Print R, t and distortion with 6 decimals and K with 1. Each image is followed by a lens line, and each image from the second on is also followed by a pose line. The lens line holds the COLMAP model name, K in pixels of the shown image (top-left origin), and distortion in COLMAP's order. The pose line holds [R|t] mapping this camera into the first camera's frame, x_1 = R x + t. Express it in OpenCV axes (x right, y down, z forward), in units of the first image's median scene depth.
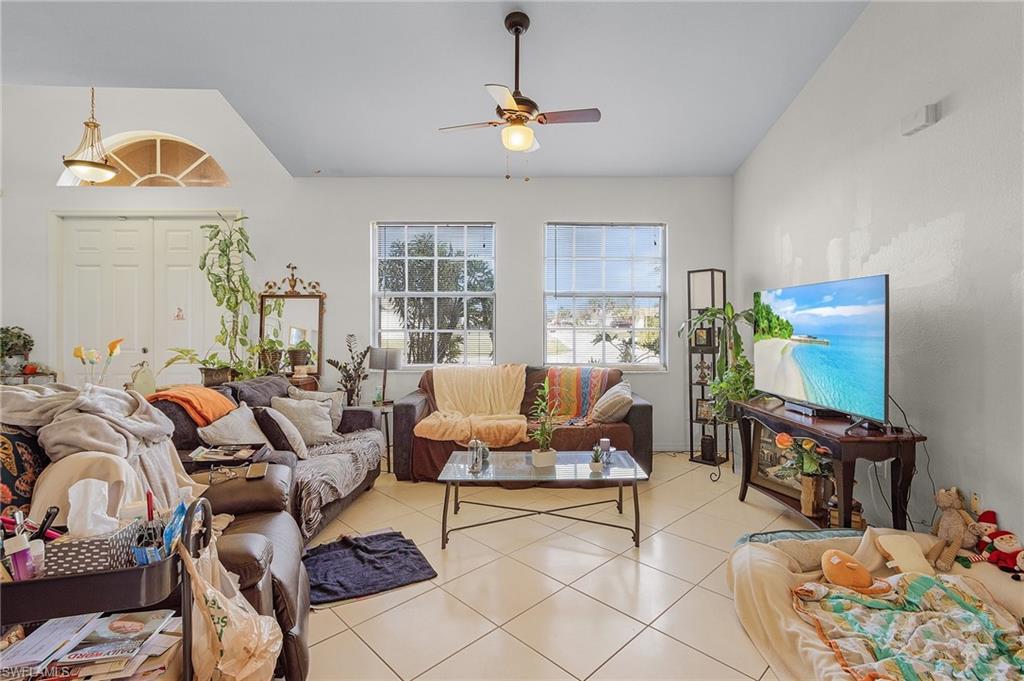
lens RADIAL K [[487.7, 0, 522.5], [0, 487.7, 317.6], [0, 0, 1]] dist [0.002354, -0.000421]
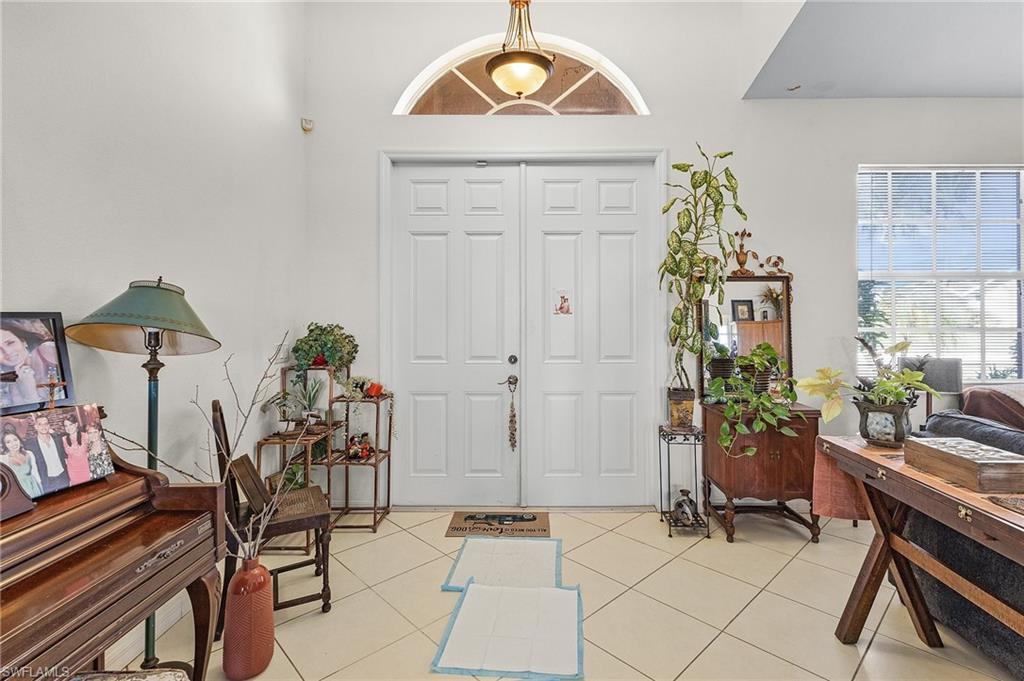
lens RADIAL K [[487.7, 0, 520.6], [0, 487.7, 307.0], [0, 0, 1]] dist [0.002354, -0.000421]
pose [[0.999986, -0.002261, -0.004702, -0.832919], [0.002224, 0.999967, -0.007824, 0.000383], [0.004720, 0.007814, 0.999958, 0.358347]]
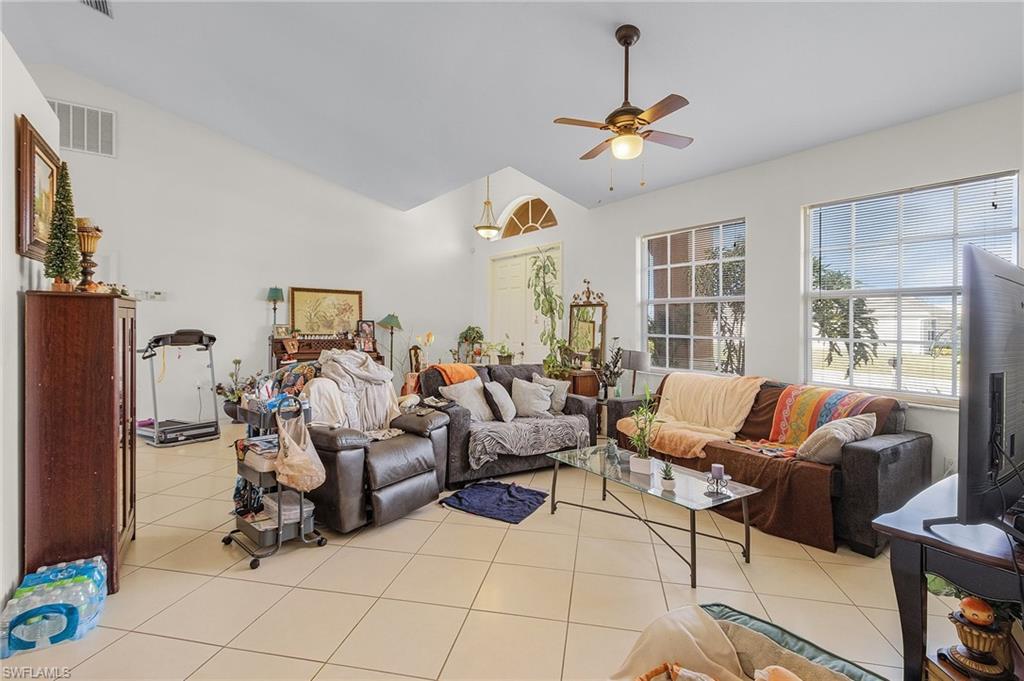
lens RADIAL K [[487.7, 0, 508.0], [0, 487.7, 325.2], [0, 0, 1]] dist [0.002354, -0.000421]
pose [[0.547294, 0.010864, -0.836870, 0.497542], [-0.011013, 0.999923, 0.005778, 0.002176], [0.836868, 0.006054, 0.547371, 0.159170]]
